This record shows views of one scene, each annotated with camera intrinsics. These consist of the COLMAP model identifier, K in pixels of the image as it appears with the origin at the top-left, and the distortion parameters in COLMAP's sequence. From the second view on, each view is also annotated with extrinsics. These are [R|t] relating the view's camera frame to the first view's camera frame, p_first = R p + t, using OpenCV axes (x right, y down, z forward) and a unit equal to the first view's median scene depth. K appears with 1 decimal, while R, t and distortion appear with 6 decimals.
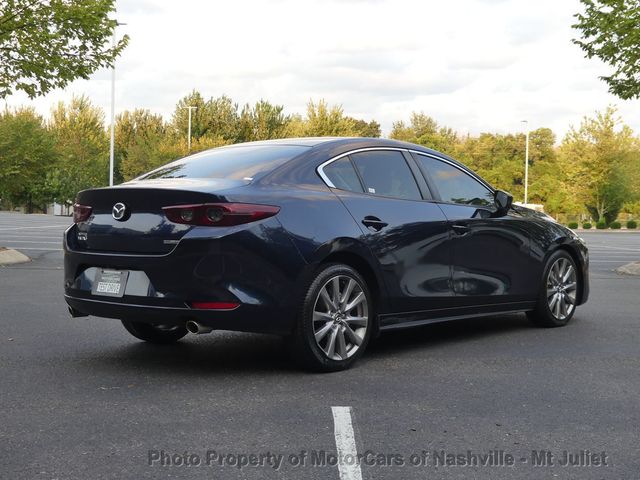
lens RADIAL K [[929.7, 0, 320.4], [0, 929.7, 251.6], [0, 0, 1]] dist [-0.010283, -0.047355]
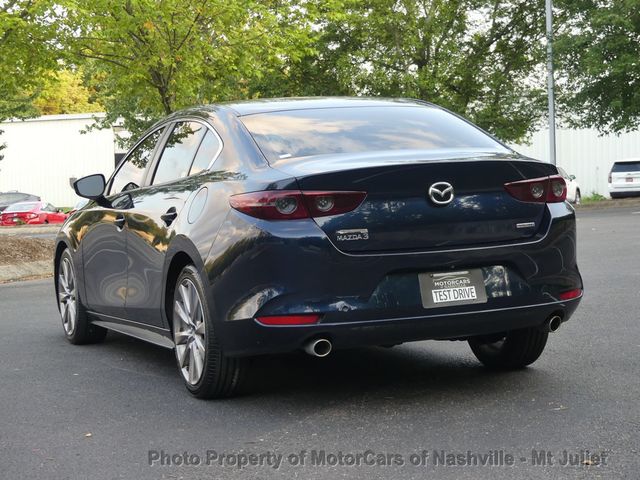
lens RADIAL K [[1438.0, 0, 320.0], [0, 1438.0, 240.0], [0, 0, 1]] dist [0.001339, 0.381593]
pose [[0.439864, -0.073374, 0.895062, -0.452153], [0.092898, 0.995028, 0.035916, -0.019643], [-0.893247, 0.067351, 0.444493, 0.197727]]
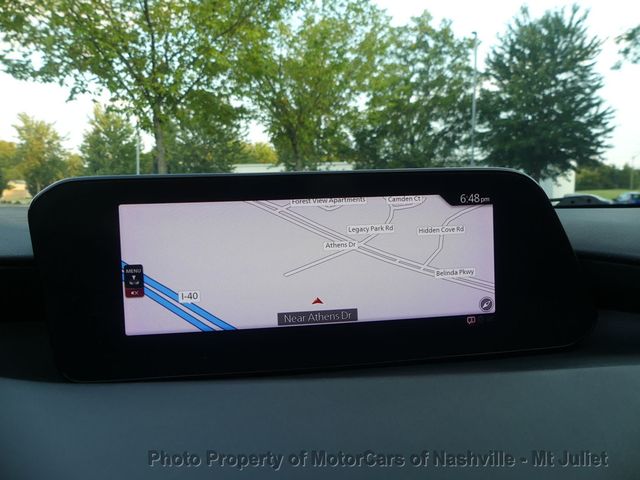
lens RADIAL K [[475.1, 0, 320.0], [0, 475.1, 240.0], [0, 0, 1]] dist [-0.001027, 0.009450]
pose [[0.509825, -0.106492, 0.853661, 0.037709], [0.052167, 0.994310, 0.092883, -0.027336], [-0.858695, -0.002821, 0.512480, 0.482453]]
